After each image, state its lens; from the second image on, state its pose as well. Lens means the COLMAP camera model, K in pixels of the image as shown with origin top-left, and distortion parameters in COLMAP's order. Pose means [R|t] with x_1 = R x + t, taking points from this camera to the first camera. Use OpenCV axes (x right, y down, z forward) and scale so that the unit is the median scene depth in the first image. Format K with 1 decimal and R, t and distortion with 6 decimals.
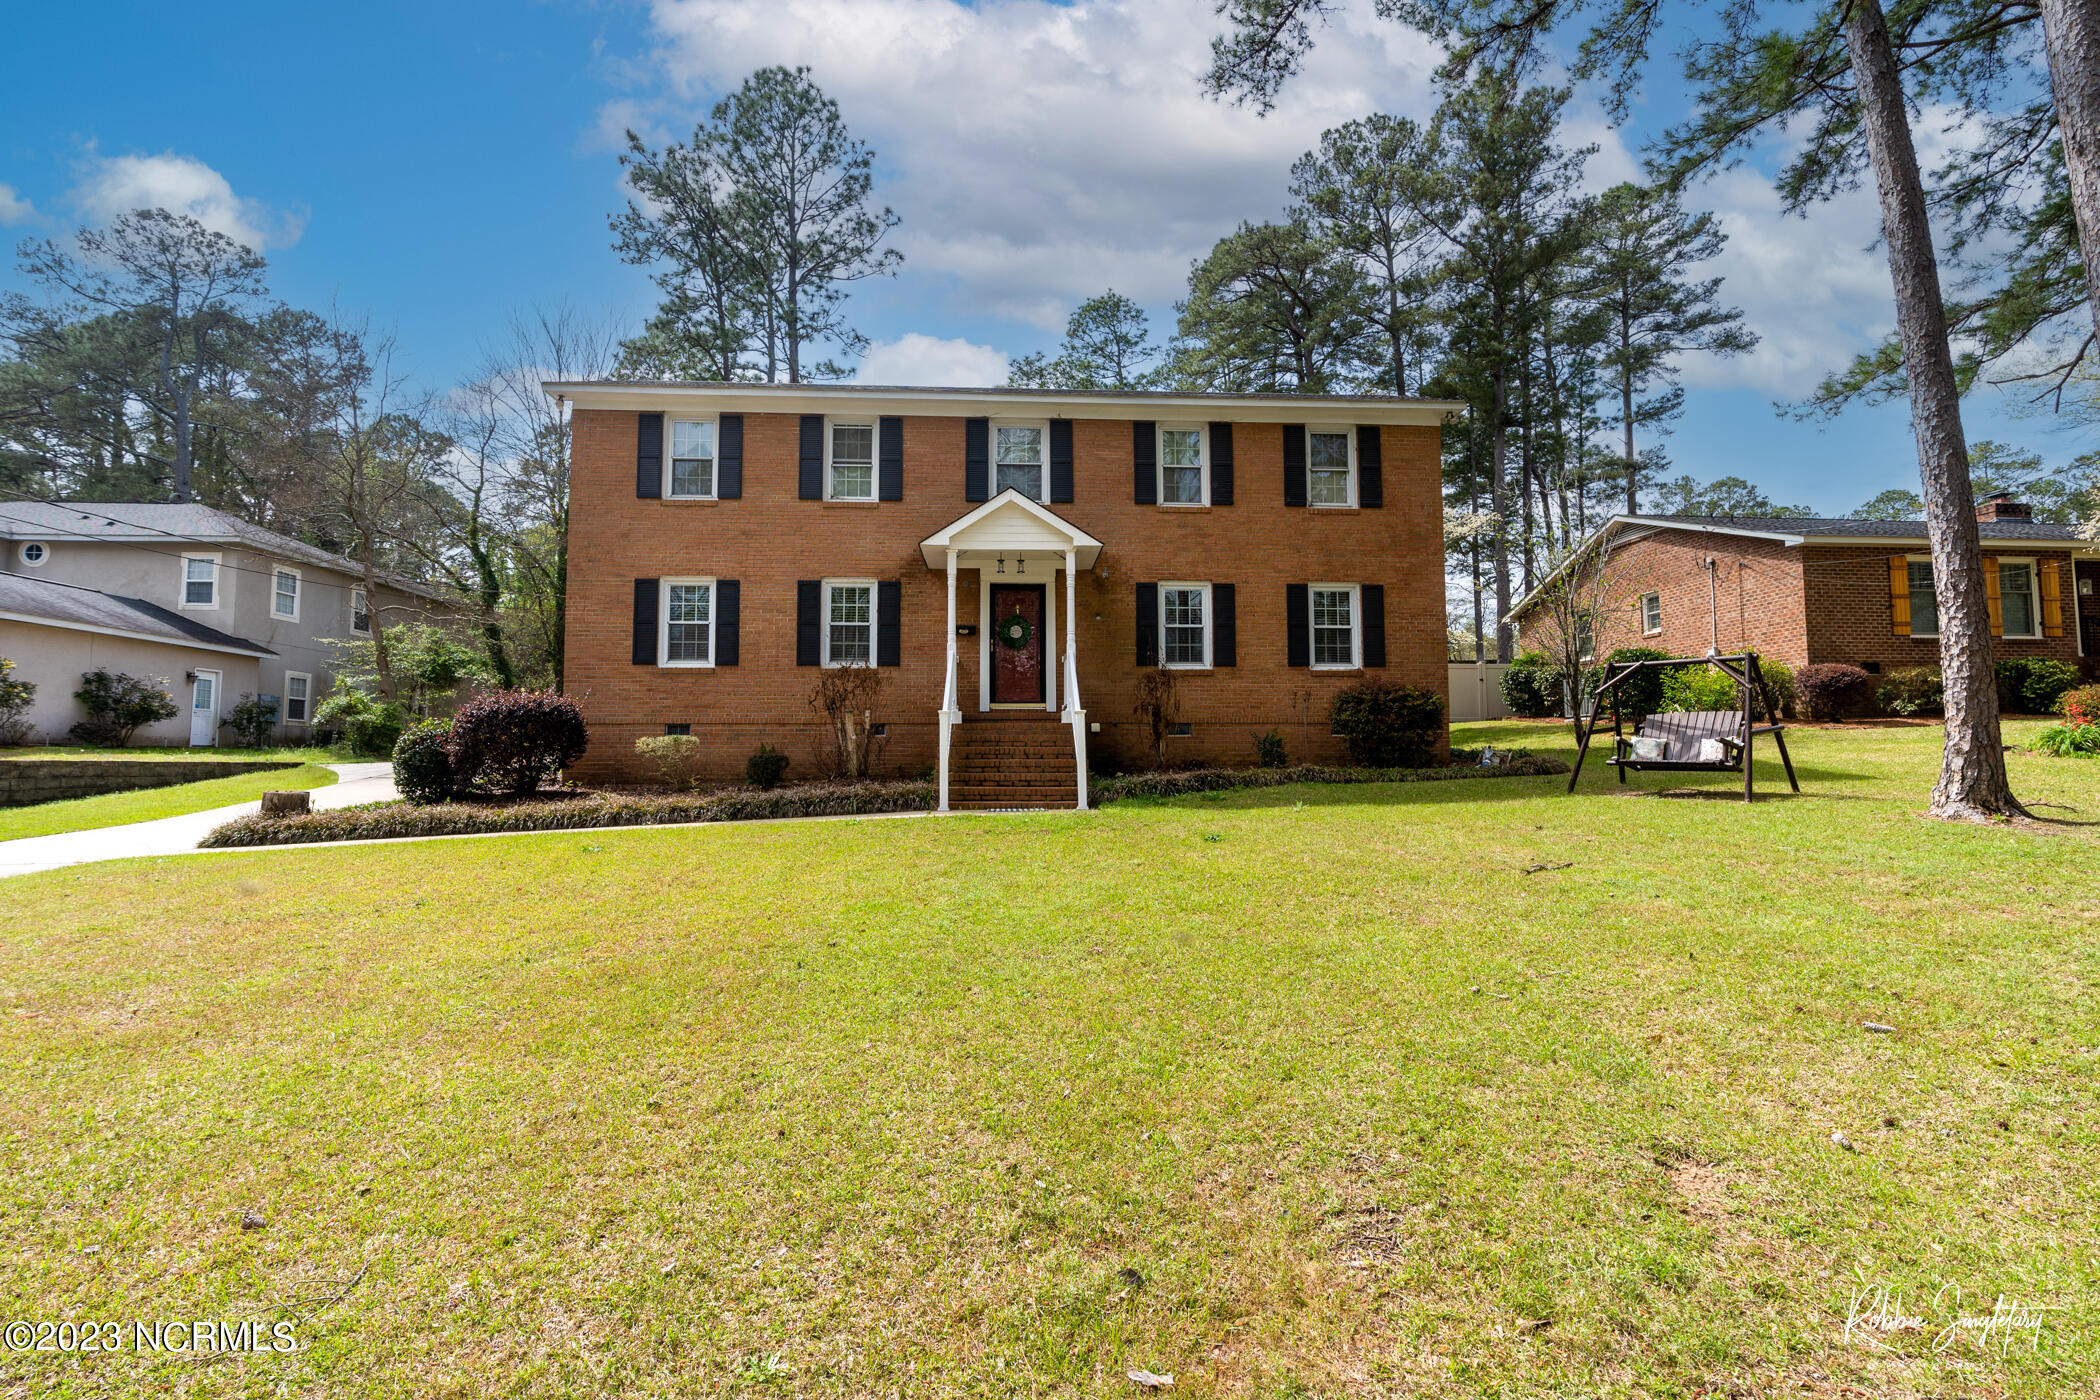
lens RADIAL K [[964.9, 0, 1032.1], [0, 964.9, 703.2], [0, 0, 1]] dist [-0.002720, 0.001441]
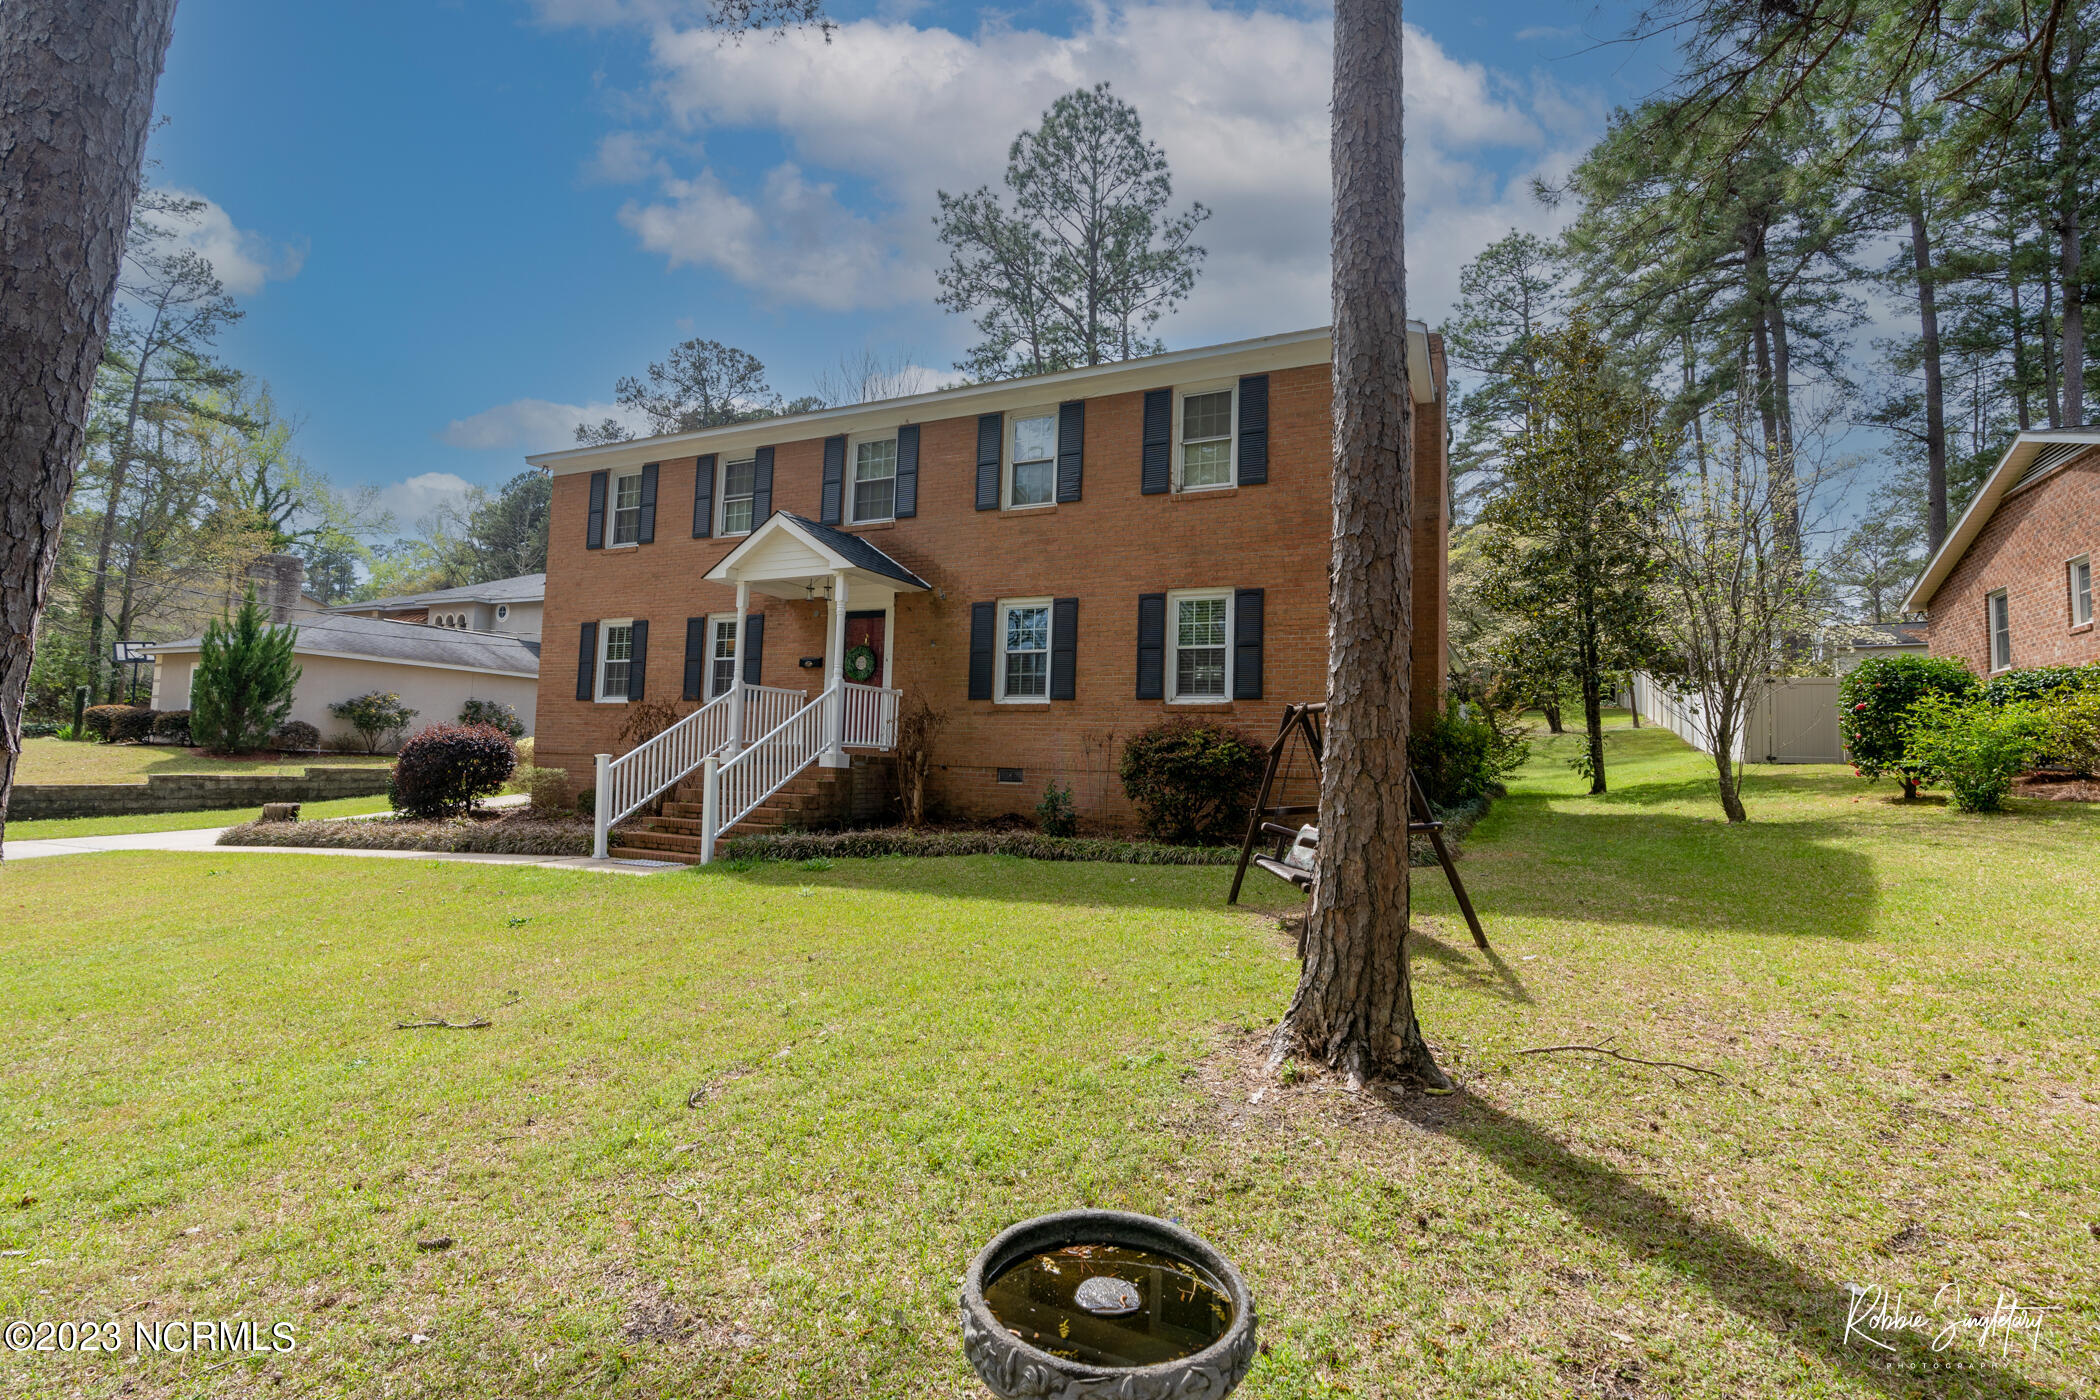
lens RADIAL K [[964.9, 0, 988.6], [0, 964.9, 721.4], [0, 0, 1]] dist [-0.002720, 0.001441]
pose [[0.877145, 0.006902, -0.480176, 0.529091], [-0.003497, 0.999962, 0.007985, -0.026002], [0.480212, -0.005325, 0.877136, 0.249072]]
